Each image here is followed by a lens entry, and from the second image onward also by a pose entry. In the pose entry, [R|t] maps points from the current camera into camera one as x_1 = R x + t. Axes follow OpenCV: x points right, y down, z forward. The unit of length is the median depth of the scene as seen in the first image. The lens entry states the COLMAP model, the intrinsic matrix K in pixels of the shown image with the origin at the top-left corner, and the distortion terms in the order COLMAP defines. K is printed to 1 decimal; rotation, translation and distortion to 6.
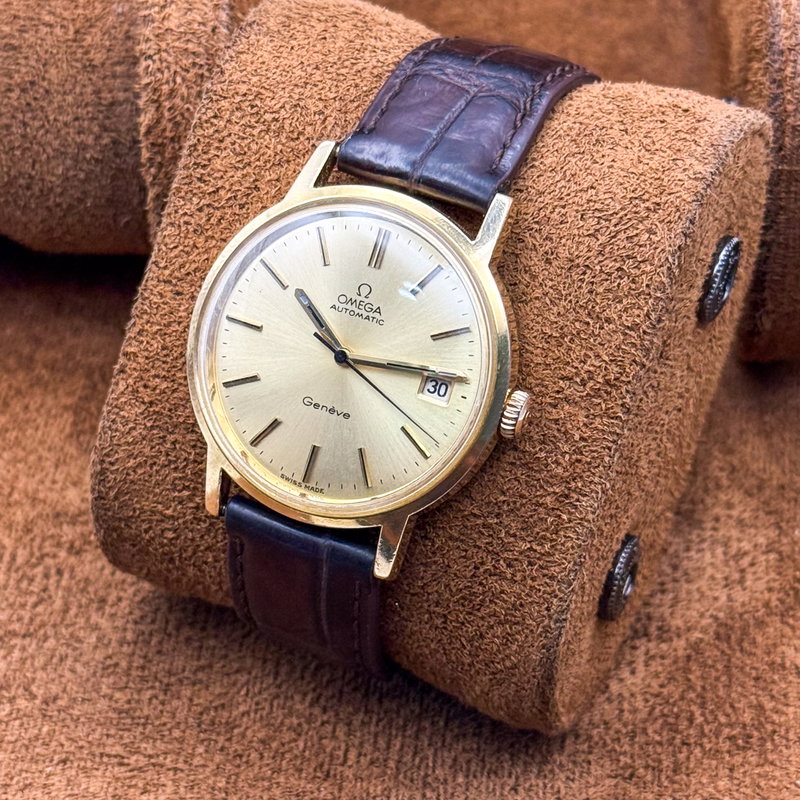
lens RADIAL K [[2287.7, 0, 400.0], [0, 2287.7, 400.0], [0, 0, 1]] dist [-0.069203, 1.668671]
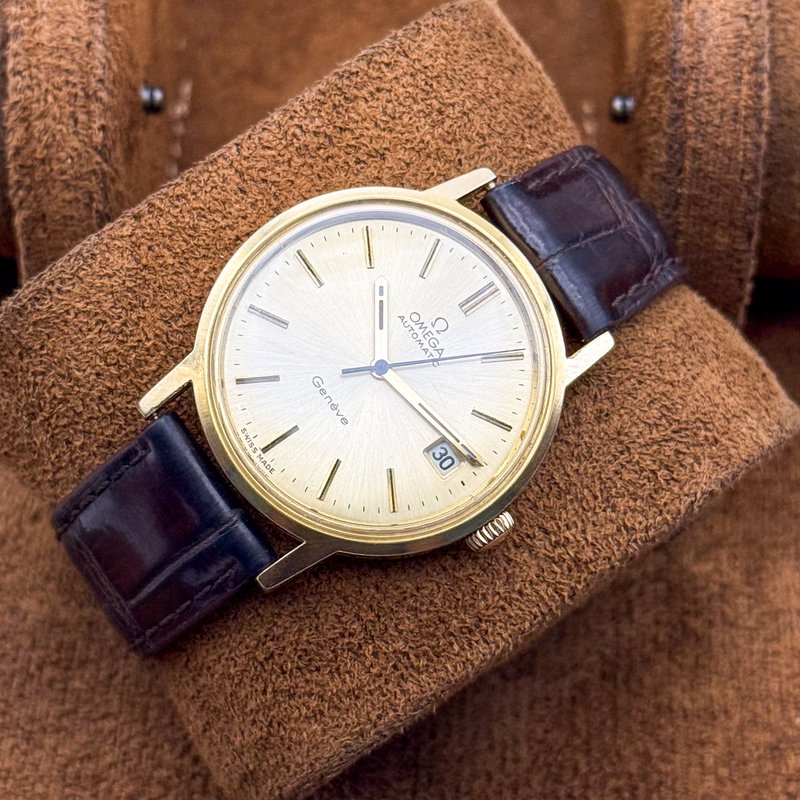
lens RADIAL K [[2287.7, 0, 400.0], [0, 2287.7, 400.0], [0, 0, 1]] dist [-0.069203, 1.668671]
pose [[0.746243, 0.605300, 0.277009, -0.261908], [-0.591376, 0.793870, -0.141582, 0.115108], [-0.305608, -0.058162, 0.950379, 0.123430]]
